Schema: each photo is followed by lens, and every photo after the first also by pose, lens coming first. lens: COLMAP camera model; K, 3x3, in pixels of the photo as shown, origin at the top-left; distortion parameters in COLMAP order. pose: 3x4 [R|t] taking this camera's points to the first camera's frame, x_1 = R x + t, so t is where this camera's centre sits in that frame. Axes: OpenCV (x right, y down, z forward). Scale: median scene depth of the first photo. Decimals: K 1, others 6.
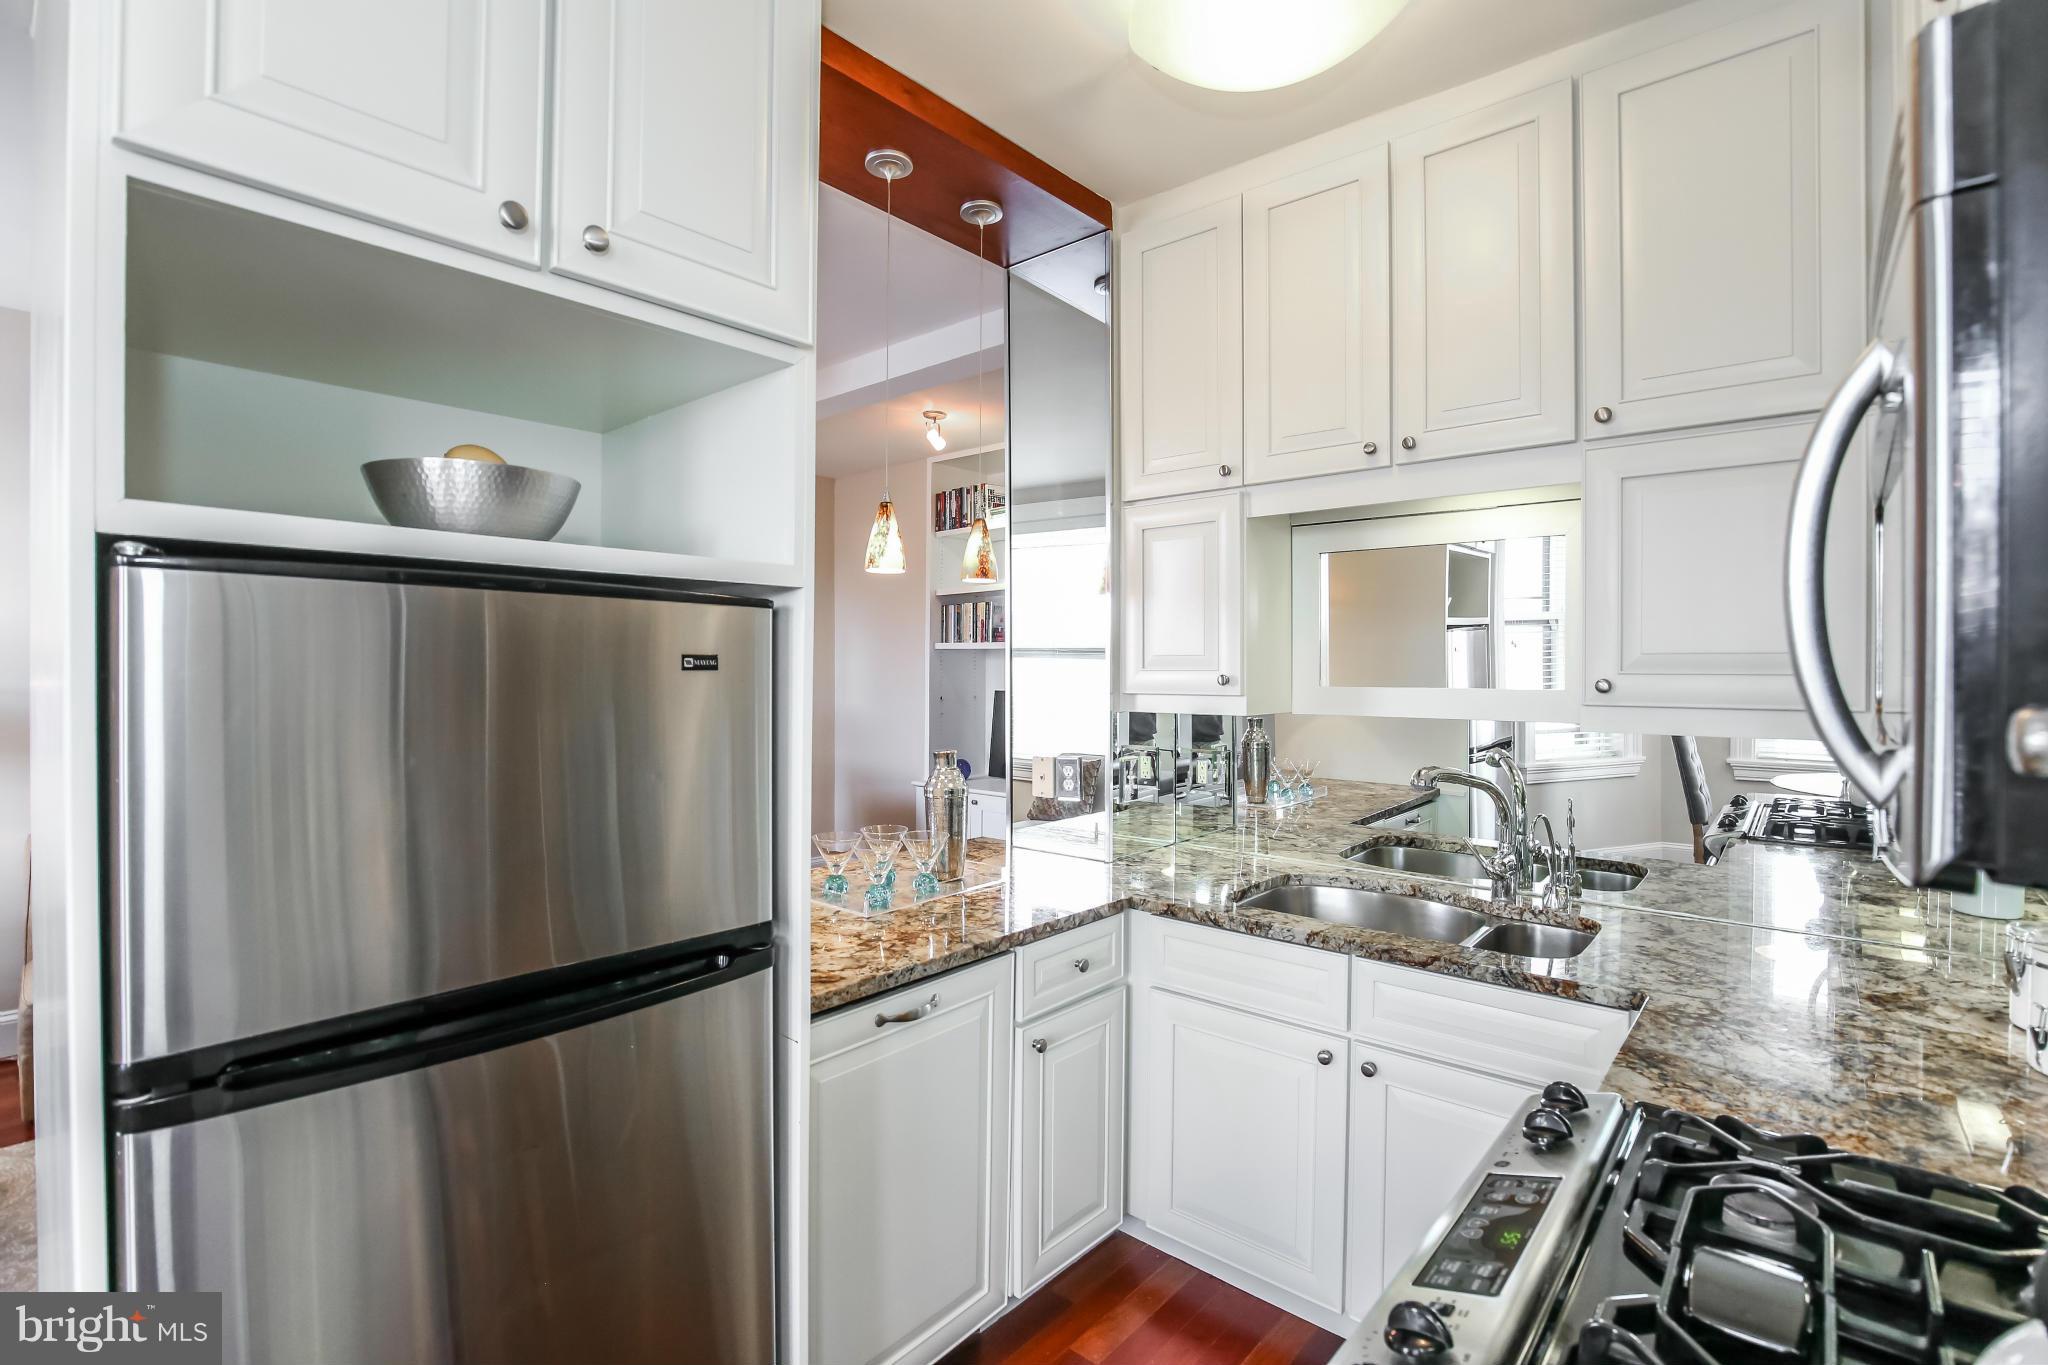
lens RADIAL K [[938.4, 0, 1050.6], [0, 938.4, 669.6], [0, 0, 1]] dist [-0.024540, 0.000466]
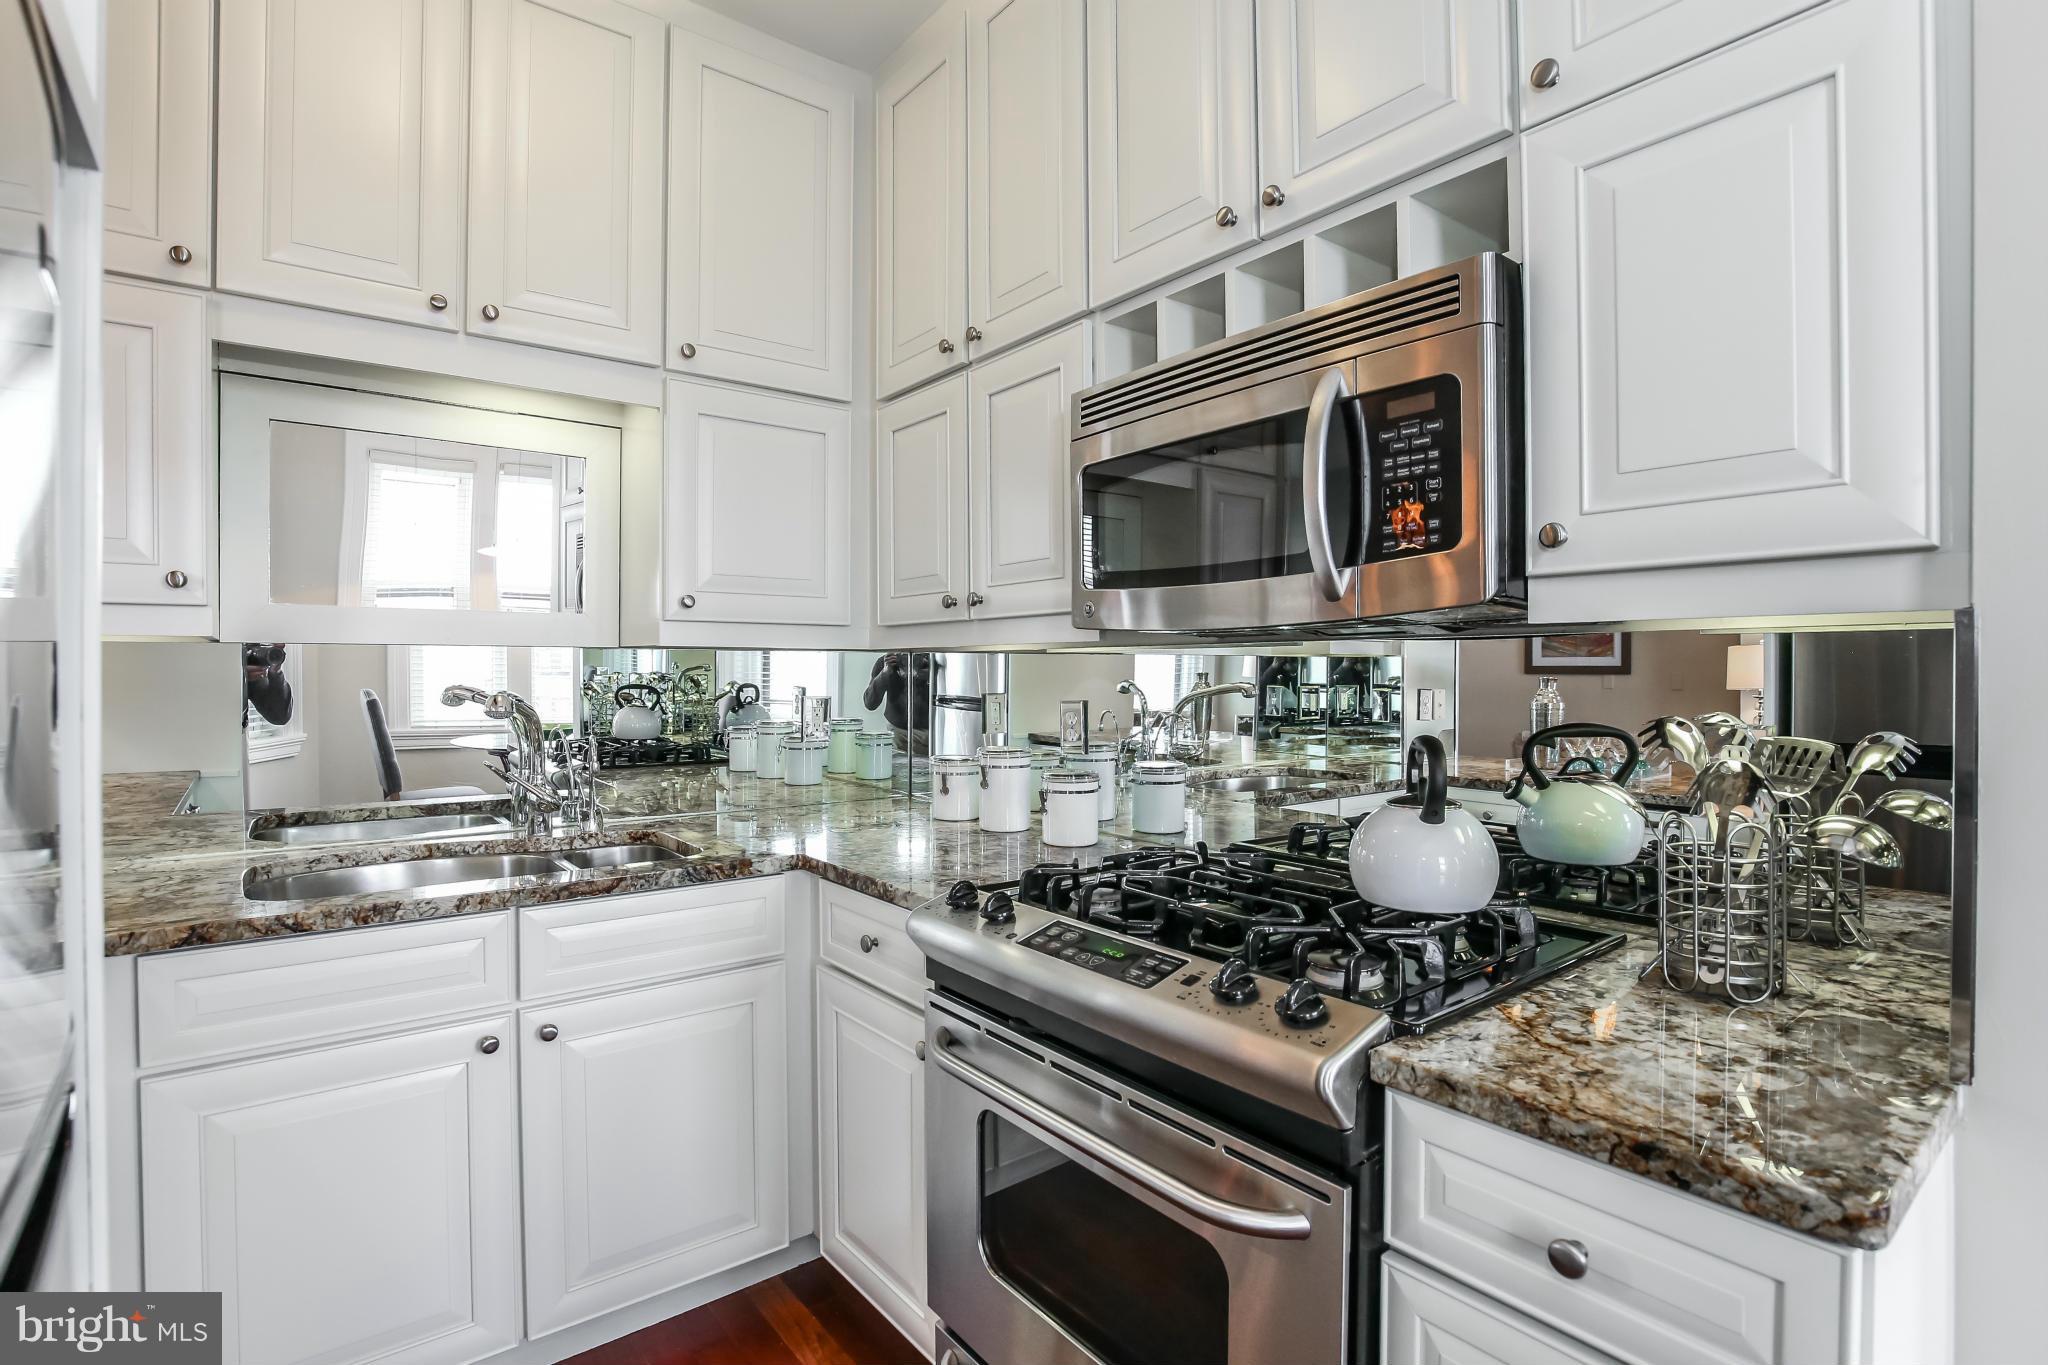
lens RADIAL K [[1003.2, 0, 971.1], [0, 1003.2, 676.6], [0, 0, 1]] dist [-0.004081, -0.000129]
pose [[0.238874, -0.007333, 0.971023, -0.322563], [0.002354, 0.999973, 0.006972, 0.068202], [-0.971048, 0.000621, 0.238884, 0.283754]]
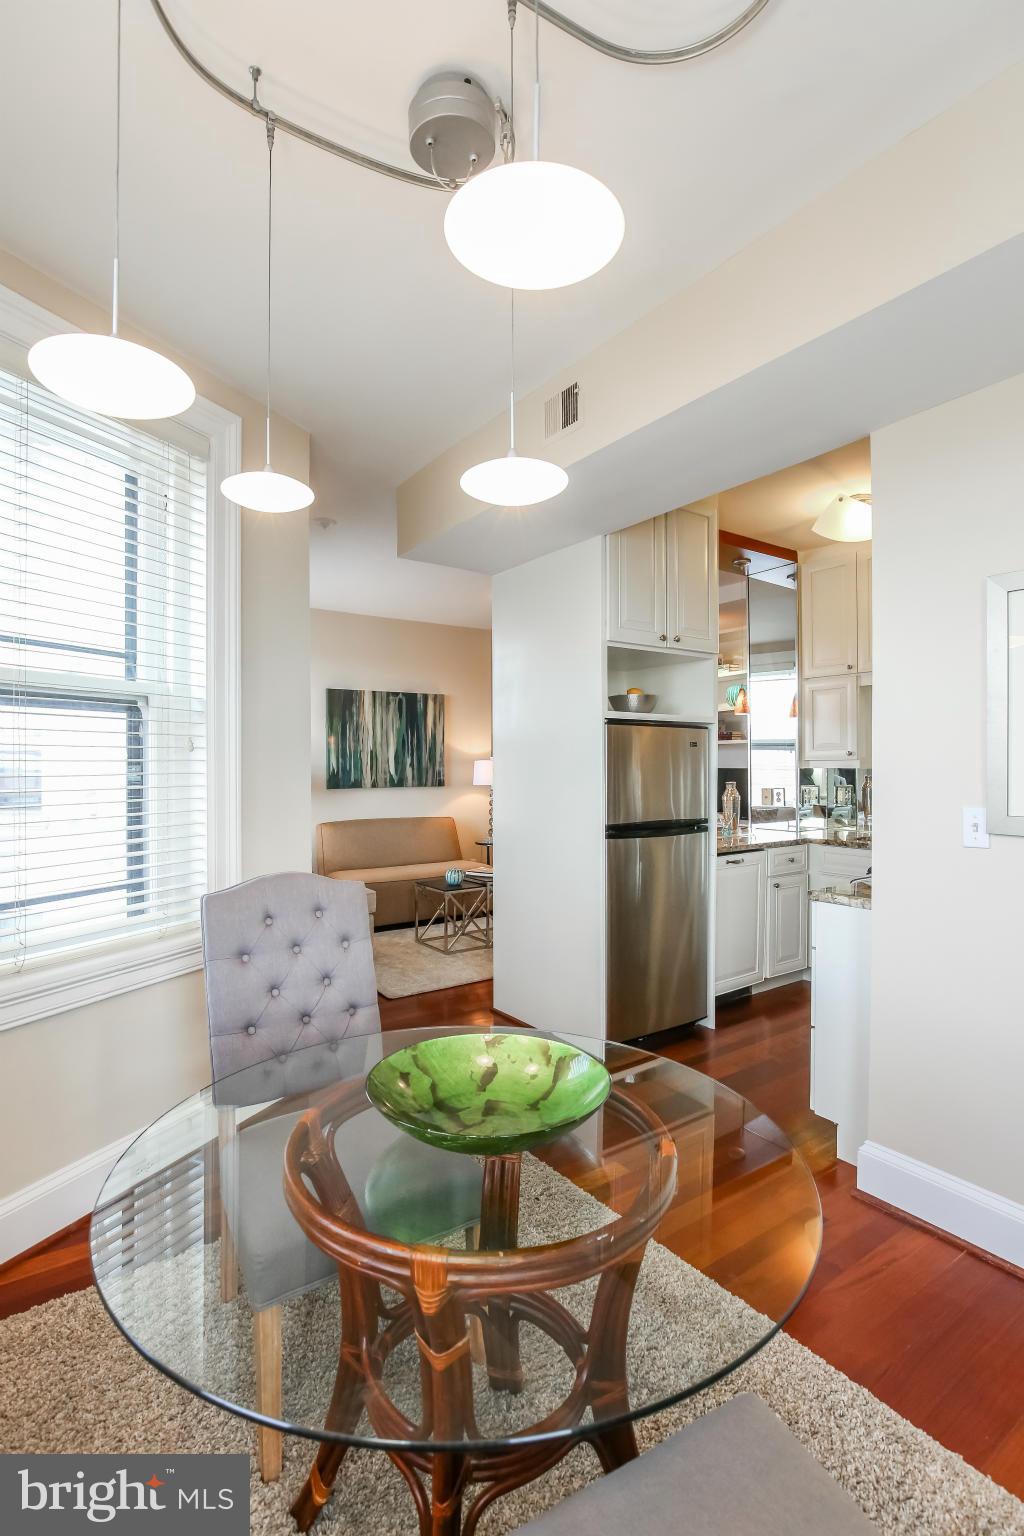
lens RADIAL K [[723.5, 0, 512.0], [0, 723.5, 768.0], [0, 0, 1]] dist [-0.028488, -0.000470]
pose [[0.964329, -0.003531, -0.264683, -0.150775], [0.004988, 0.999976, 0.004830, 0.032759], [0.264659, -0.005978, 0.964323, -0.938331]]
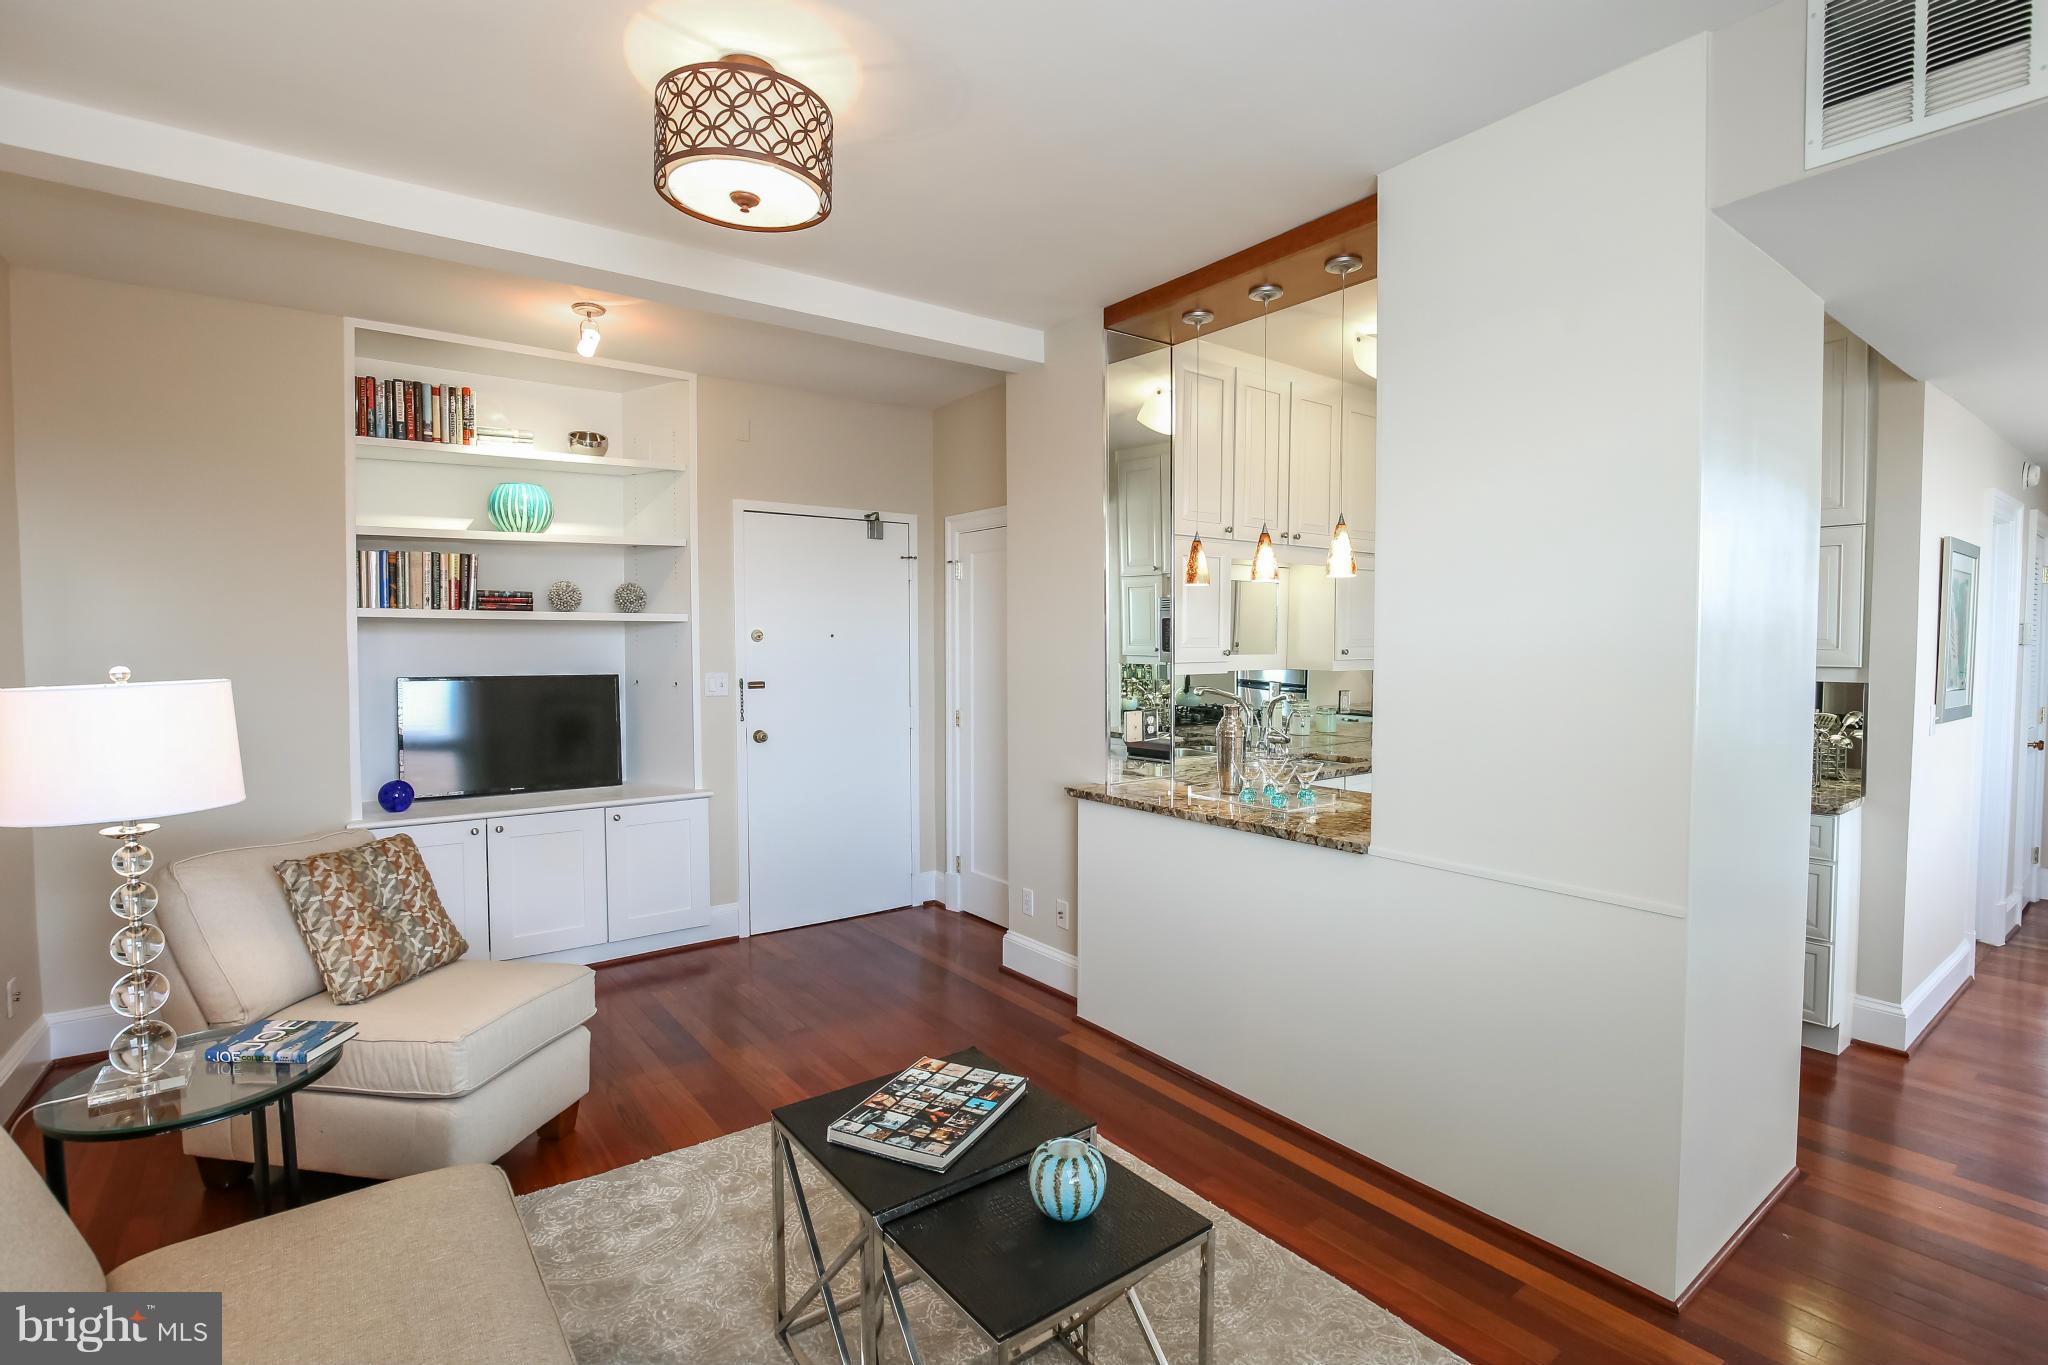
lens RADIAL K [[964.7, 0, 1030.9], [0, 964.7, 677.0], [0, 0, 1]] dist [-0.028488, -0.000470]
pose [[0.232918, -0.036288, 0.971819, -1.461942], [0.001074, 0.999313, 0.037058, -0.008932], [-0.972496, -0.007588, 0.232797, 0.866607]]
